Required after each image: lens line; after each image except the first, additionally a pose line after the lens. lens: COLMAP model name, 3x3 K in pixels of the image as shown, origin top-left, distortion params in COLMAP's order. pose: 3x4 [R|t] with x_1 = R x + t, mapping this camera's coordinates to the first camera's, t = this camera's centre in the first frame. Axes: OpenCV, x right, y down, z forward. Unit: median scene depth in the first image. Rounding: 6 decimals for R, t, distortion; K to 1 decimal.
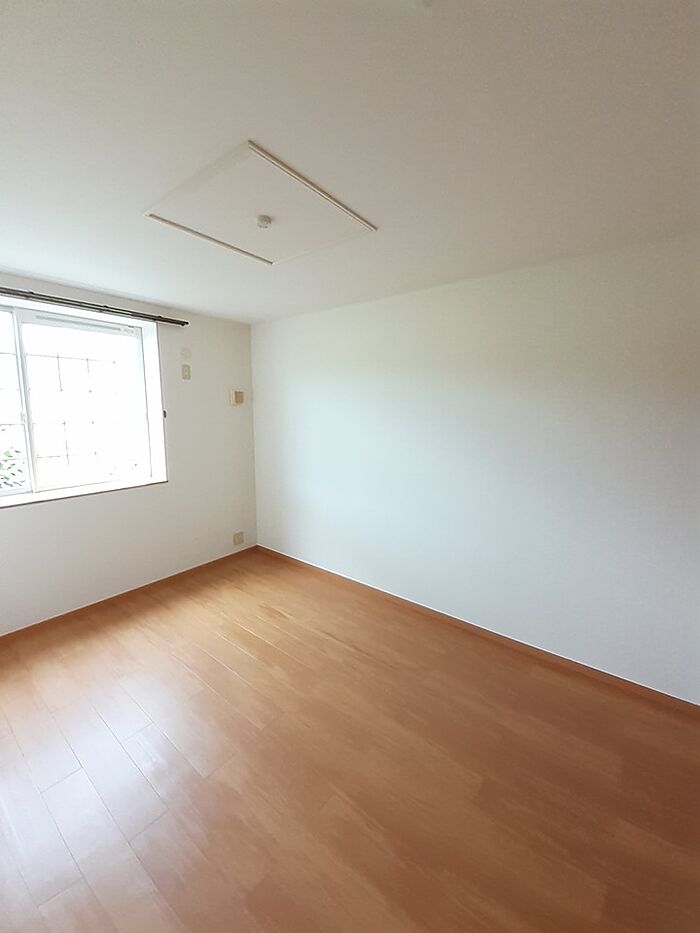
lens RADIAL K [[363.3, 0, 350.0], [0, 363.3, 466.5], [0, 0, 1]] dist [-0.000032, -0.000007]
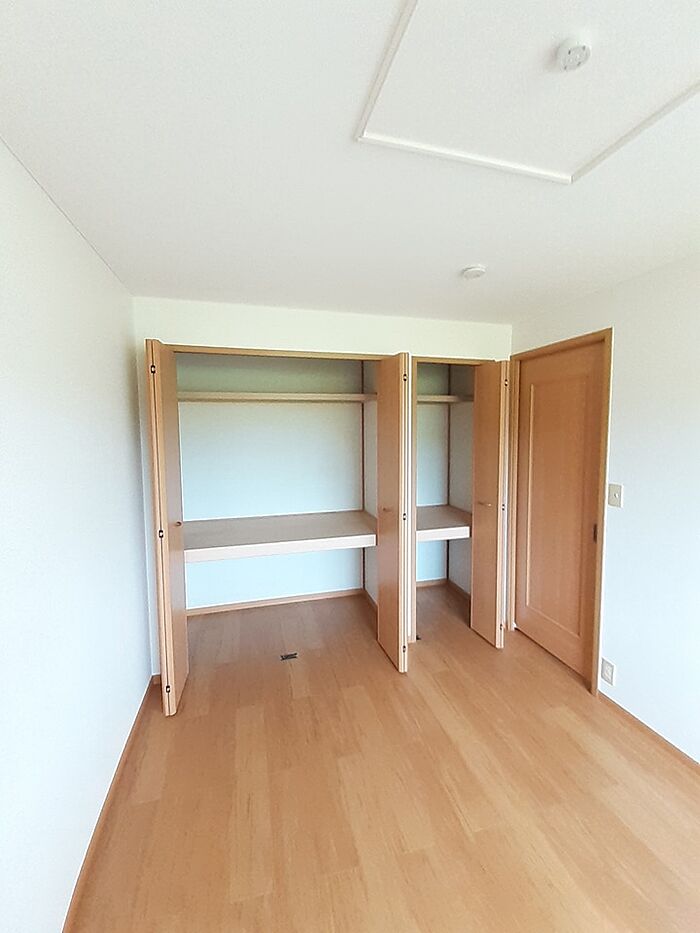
lens RADIAL K [[361.9, 0, 350.3], [0, 361.9, 453.4], [0, 0, 1]] dist [-0.000431, -0.009607]
pose [[-0.801610, -0.034419, 0.596856, -0.168010], [0.098018, 0.977266, 0.188000, -0.159592], [-0.589758, 0.209205, -0.780012, 0.902485]]
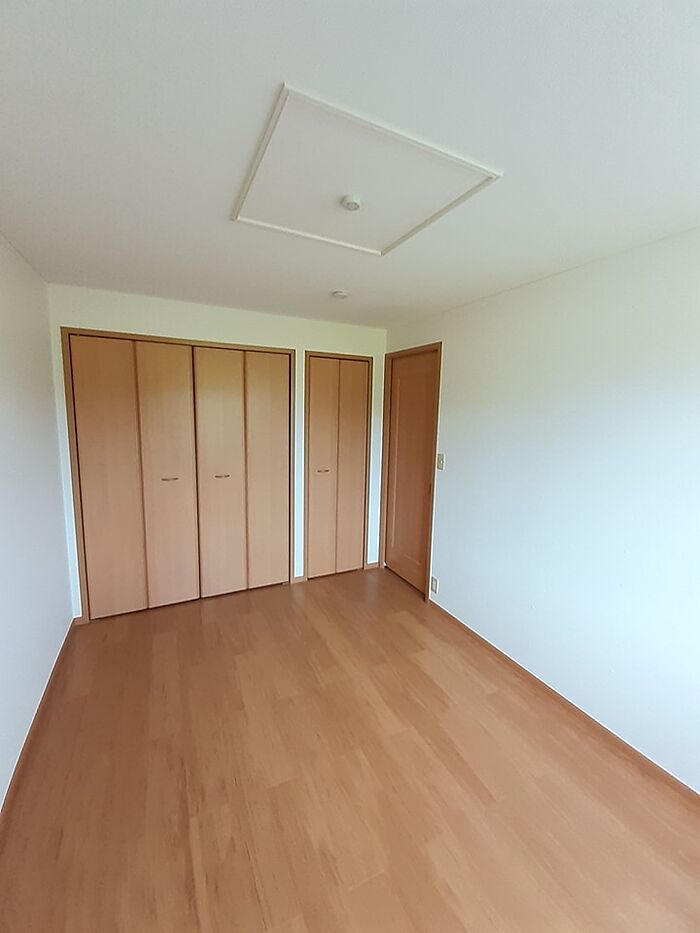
lens RADIAL K [[361.9, 0, 350.3], [0, 361.9, 453.4], [0, 0, 1]] dist [-0.000431, -0.009607]
pose [[-0.902414, -0.075722, 0.424164, -0.358487], [0.040488, 0.965177, 0.258445, -0.188056], [-0.428963, 0.250398, -0.867924, 1.035488]]
